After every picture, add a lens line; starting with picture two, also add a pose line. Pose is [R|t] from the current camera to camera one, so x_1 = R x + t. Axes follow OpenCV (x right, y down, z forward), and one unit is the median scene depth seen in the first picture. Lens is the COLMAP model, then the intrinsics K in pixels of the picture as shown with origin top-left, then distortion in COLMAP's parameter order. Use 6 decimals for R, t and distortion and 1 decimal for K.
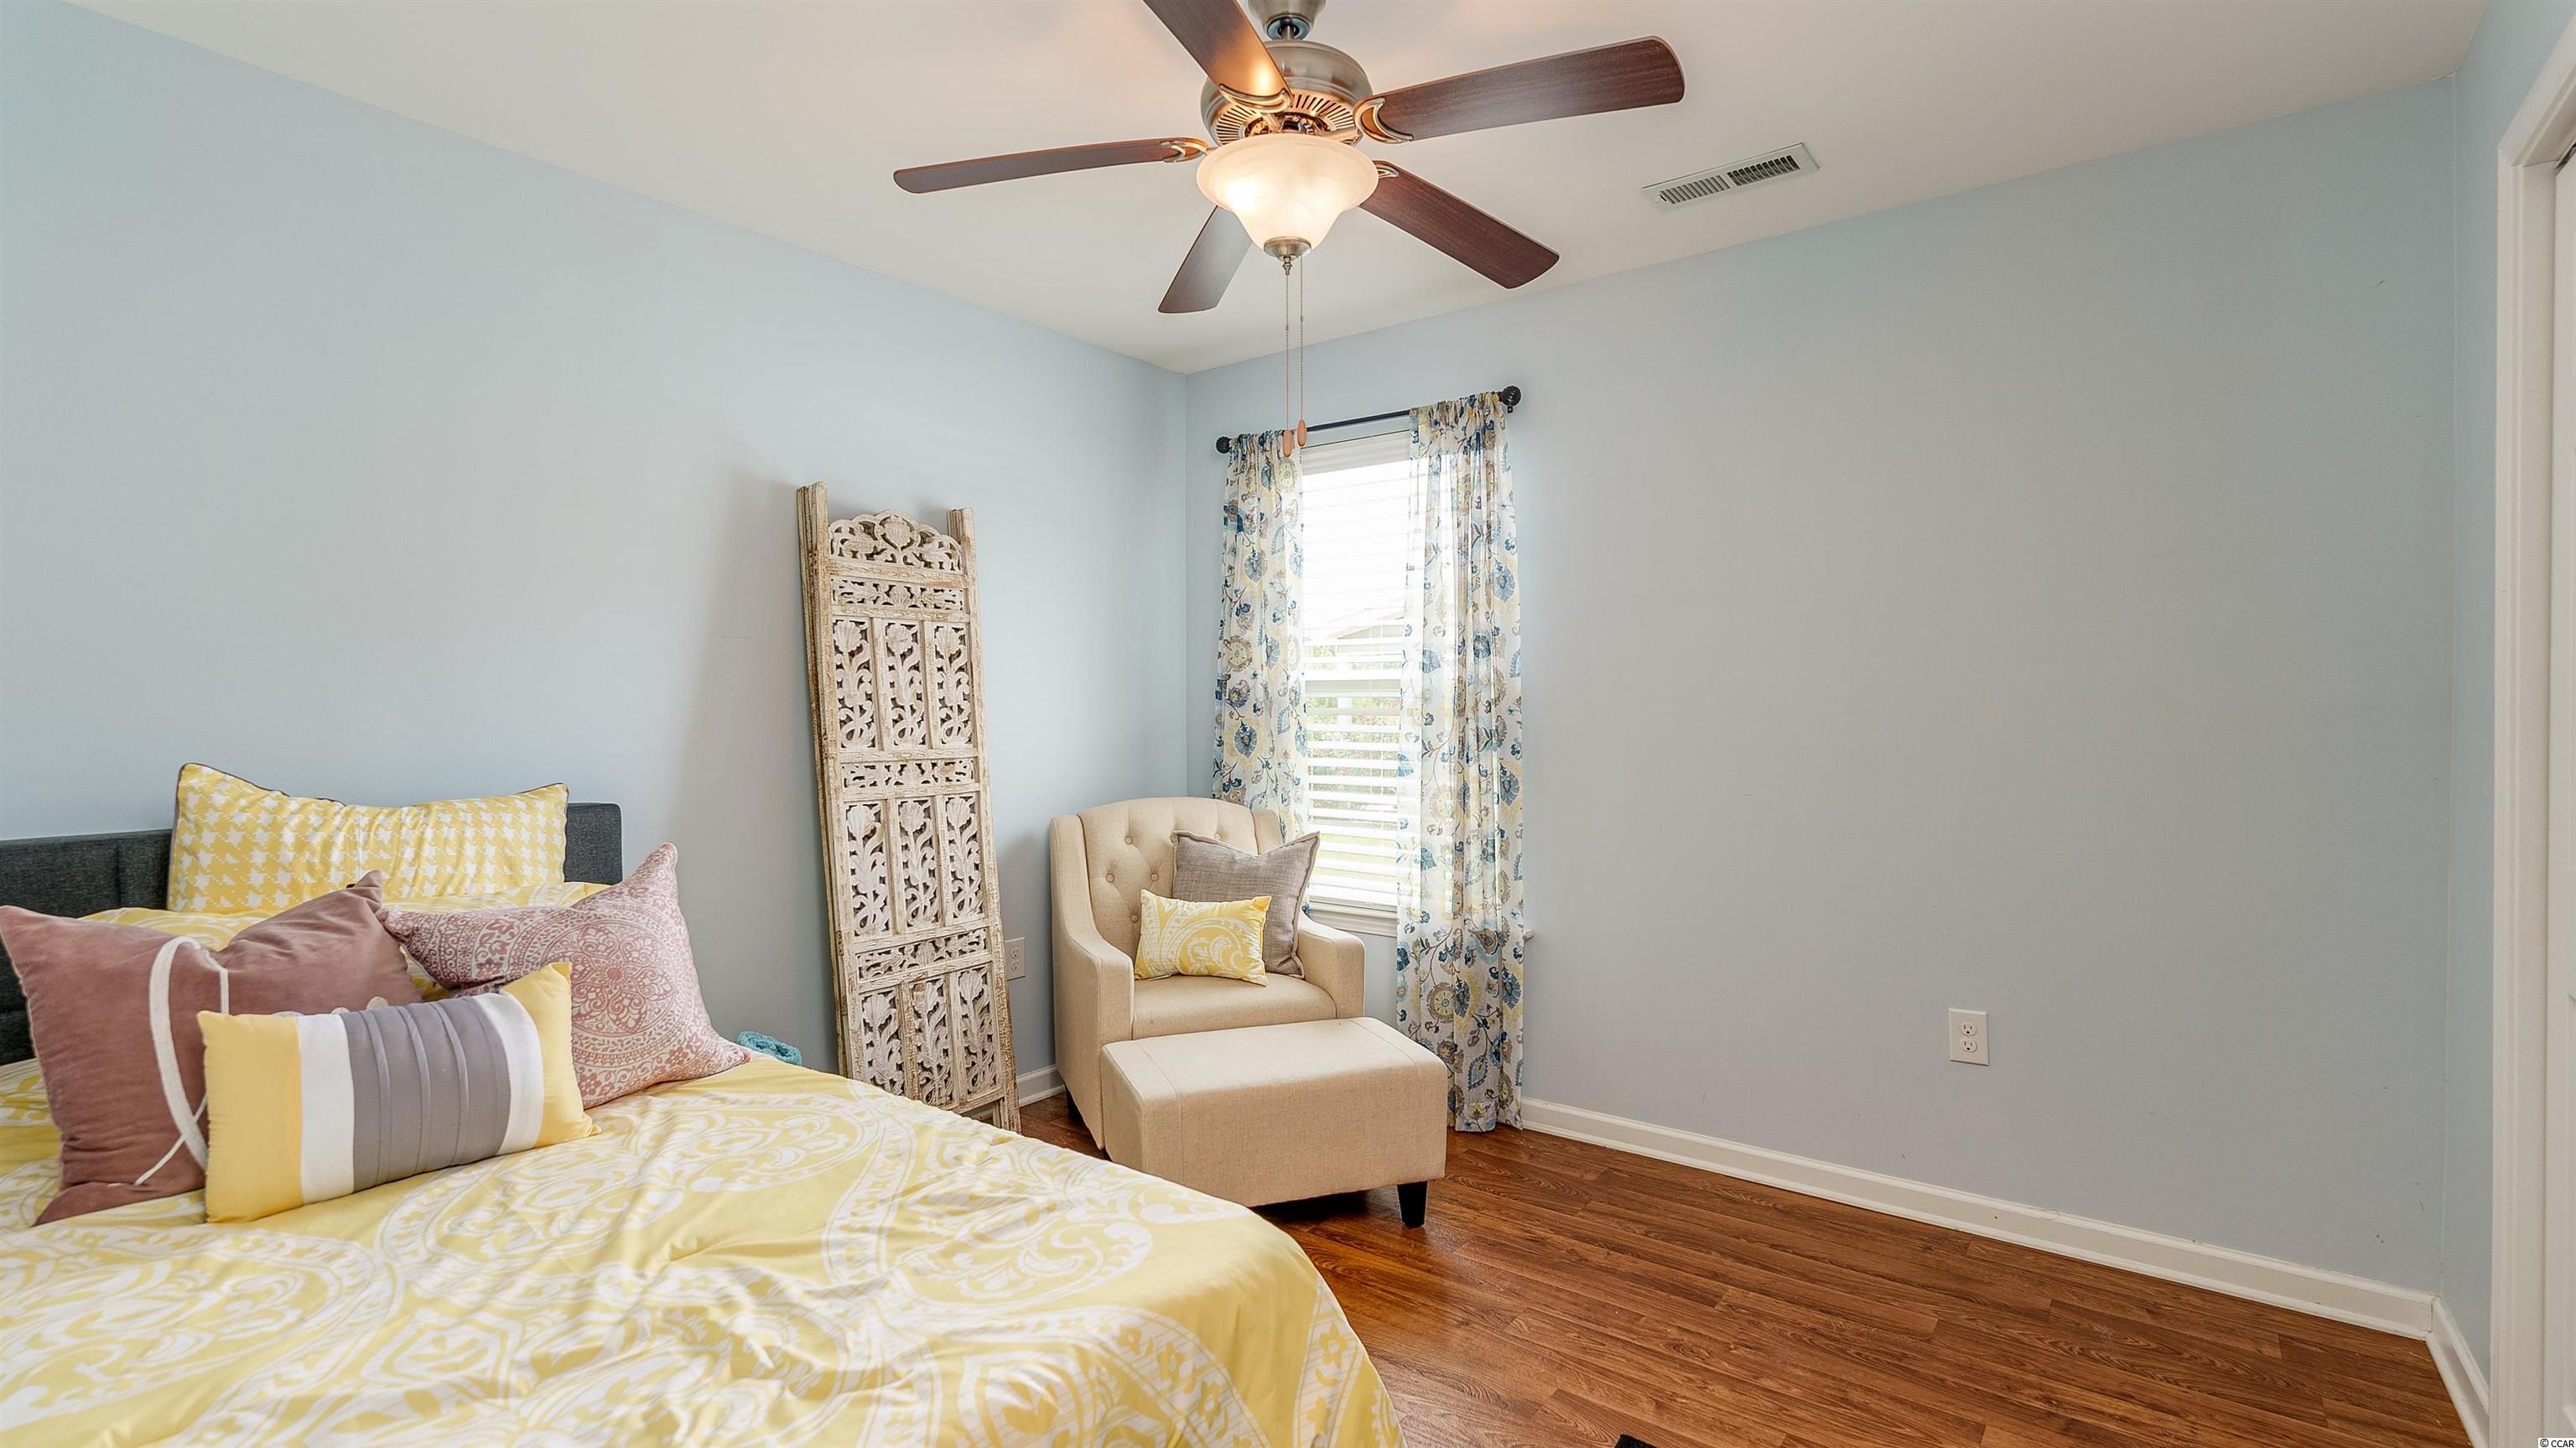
lens RADIAL K [[1144.7, 0, 1311.2], [0, 1144.7, 712.7], [0, 0, 1]] dist [-0.000548, -0.000395]
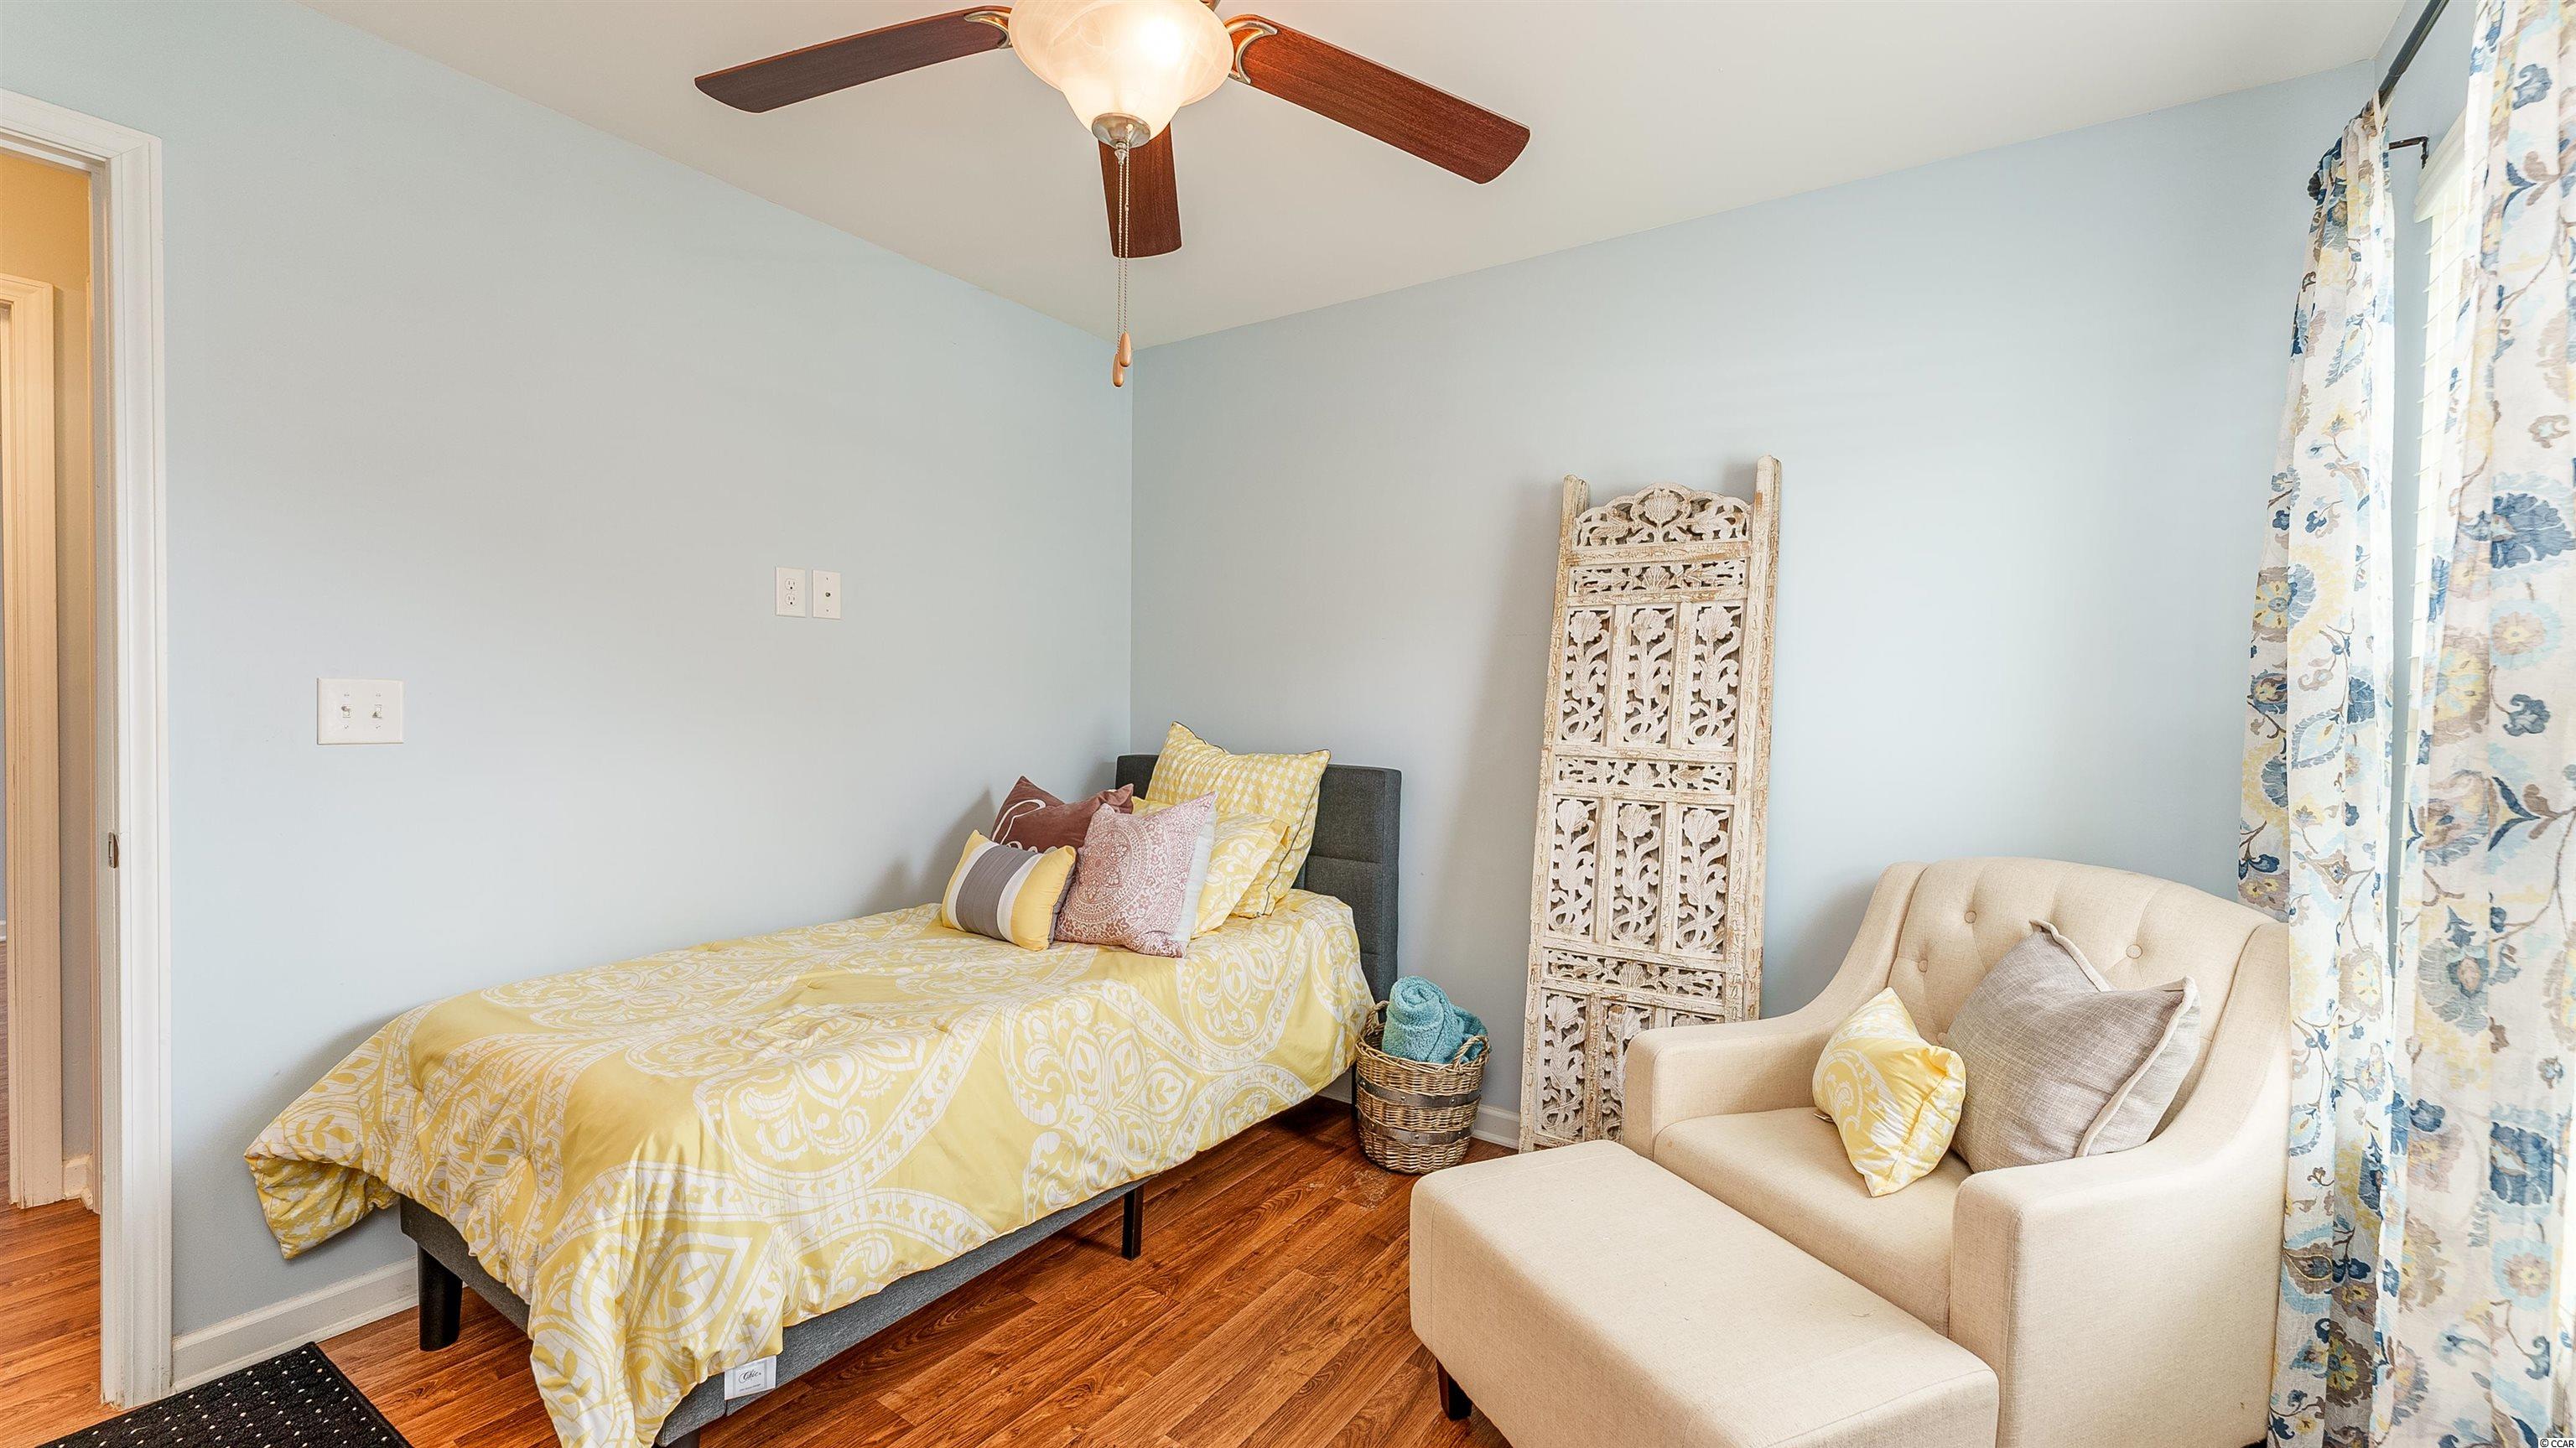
lens RADIAL K [[1055.5, 0, 1296.5], [0, 1055.5, 716.6], [0, 0, 1]] dist [0.000527, -0.000018]
pose [[0.039672, 0.022132, -0.998968, 0.474081], [-0.023873, 0.999490, 0.021196, -0.003195], [0.998928, 0.023008, 0.040180, 0.698834]]
